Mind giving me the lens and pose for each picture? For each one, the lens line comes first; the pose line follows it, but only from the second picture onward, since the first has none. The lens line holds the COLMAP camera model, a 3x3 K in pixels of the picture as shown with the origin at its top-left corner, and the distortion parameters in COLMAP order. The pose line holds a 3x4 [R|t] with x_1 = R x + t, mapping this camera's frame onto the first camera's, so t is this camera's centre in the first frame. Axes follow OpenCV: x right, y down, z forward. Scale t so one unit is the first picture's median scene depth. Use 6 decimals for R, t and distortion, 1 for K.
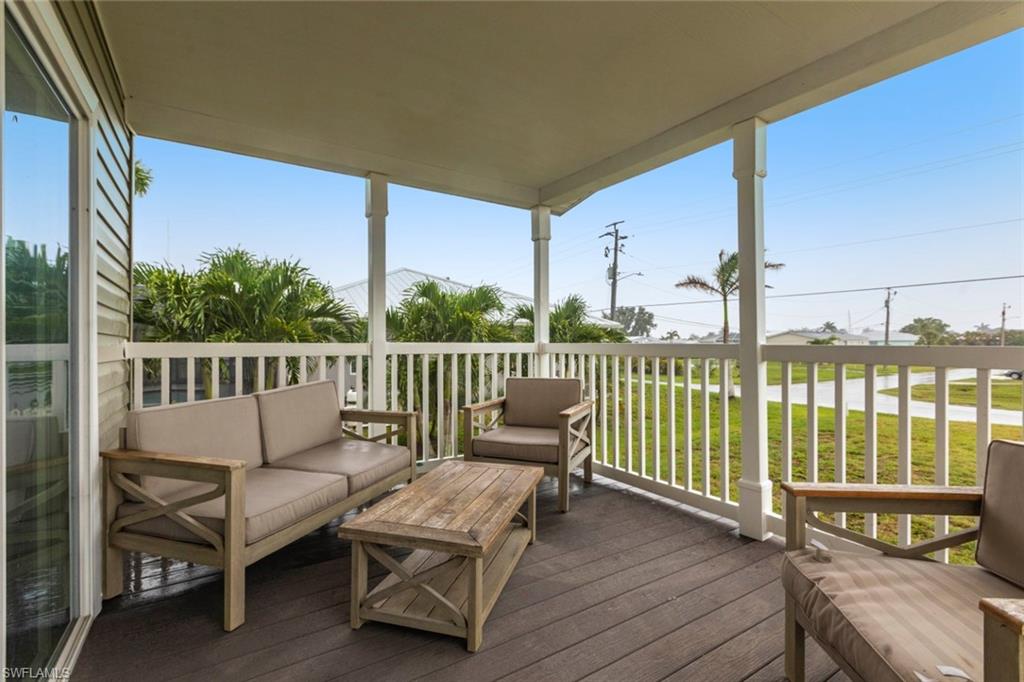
lens RADIAL K [[467.7, 0, 512.3], [0, 467.7, 337.5], [0, 0, 1]] dist [-0.015736, -0.000038]
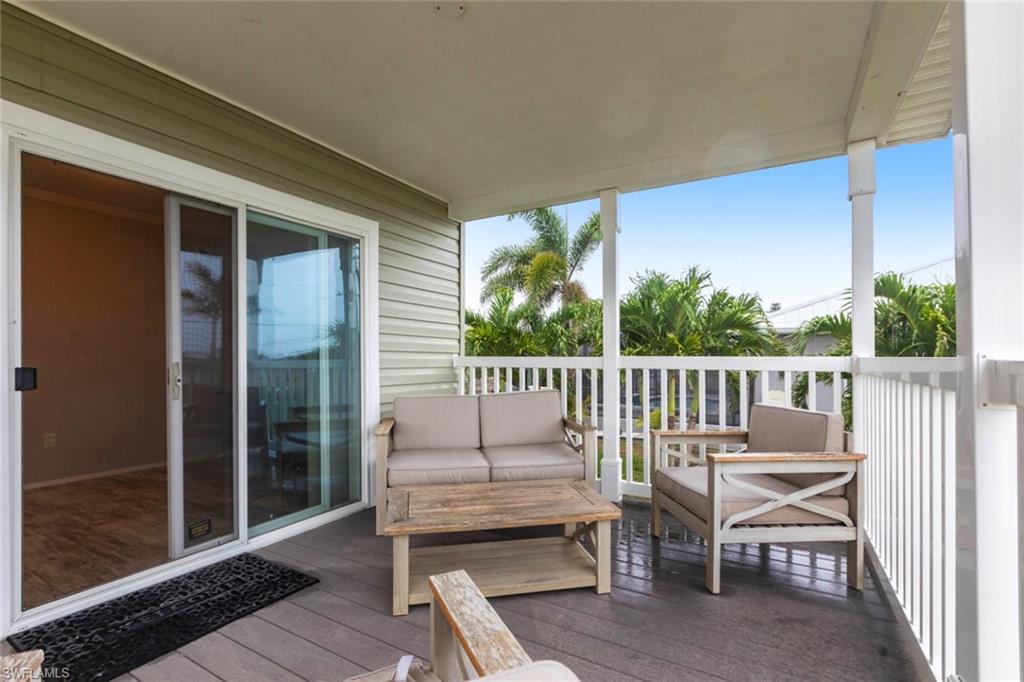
lens RADIAL K [[467.7, 0, 512.3], [0, 467.7, 337.5], [0, 0, 1]] dist [-0.015736, -0.000038]
pose [[0.450524, -0.035399, -0.892062, 0.546160], [0.008649, 0.999340, -0.035288, 0.003231], [0.892722, 0.008183, 0.450533, 0.350327]]
